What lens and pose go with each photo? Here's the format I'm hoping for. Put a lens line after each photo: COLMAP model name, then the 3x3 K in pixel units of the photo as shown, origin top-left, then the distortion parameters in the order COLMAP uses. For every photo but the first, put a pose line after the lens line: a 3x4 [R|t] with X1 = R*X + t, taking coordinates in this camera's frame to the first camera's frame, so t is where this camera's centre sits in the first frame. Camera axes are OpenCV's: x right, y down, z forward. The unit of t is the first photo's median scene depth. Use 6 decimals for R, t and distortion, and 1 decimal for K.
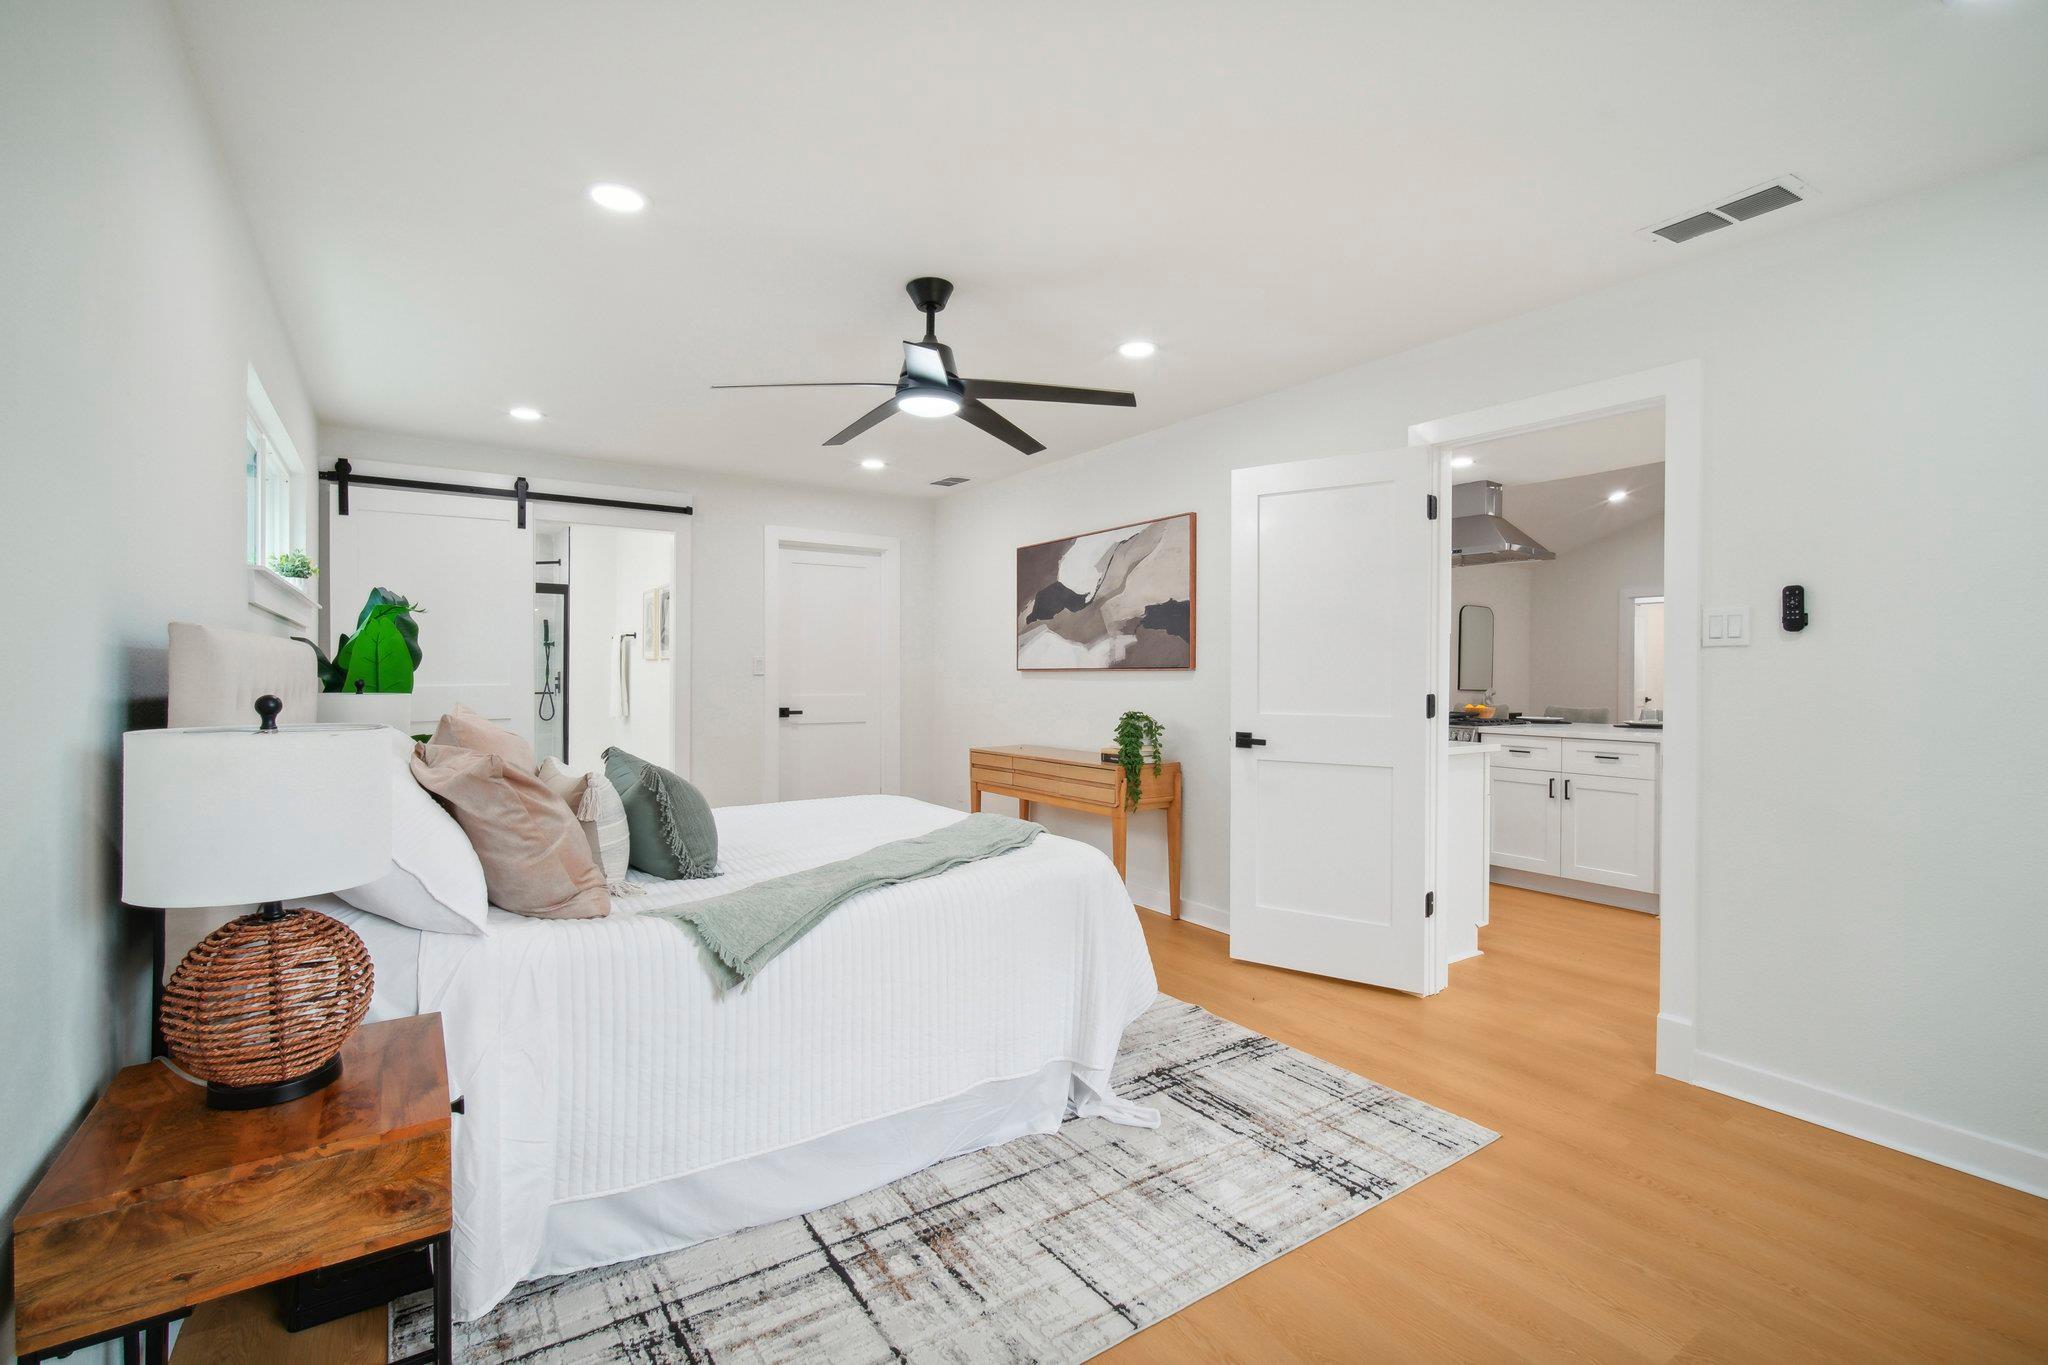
lens RADIAL K [[920.2, 0, 1024.5], [0, 920.2, 675.0], [0, 0, 1]] dist [-0.003761, 0.000070]
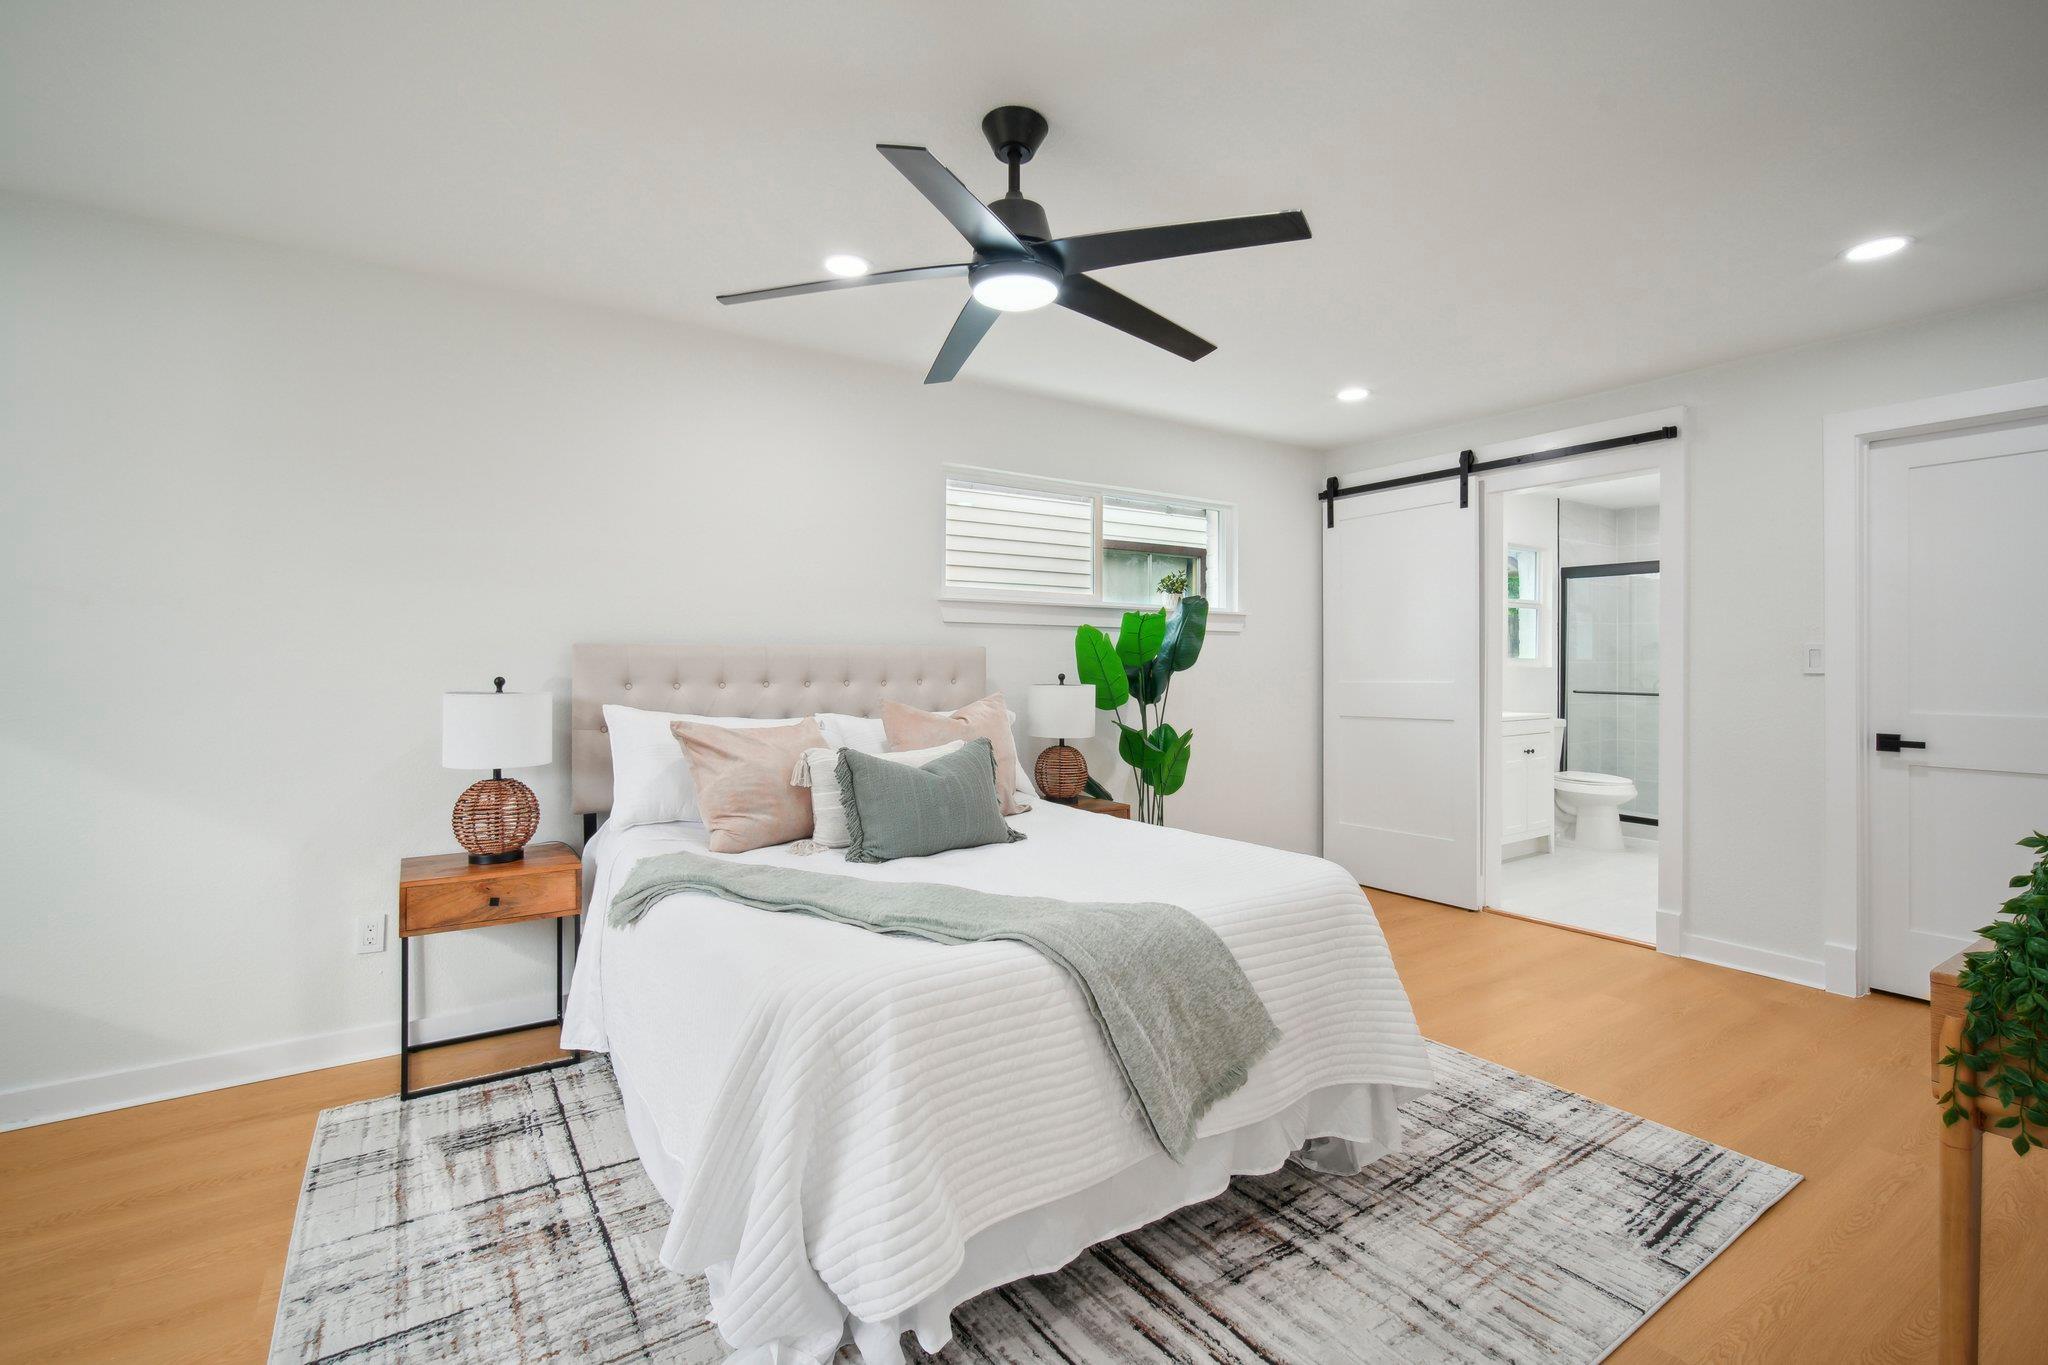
lens RADIAL K [[920.2, 0, 1028.2], [0, 920.2, 675.3], [0, 0, 1]] dist [-0.003761, 0.000070]
pose [[0.005714, 0.006073, -0.999965, 0.374574], [-0.005799, 0.999965, 0.006040, -0.000309], [0.999967, 0.005765, 0.005749, 0.630777]]
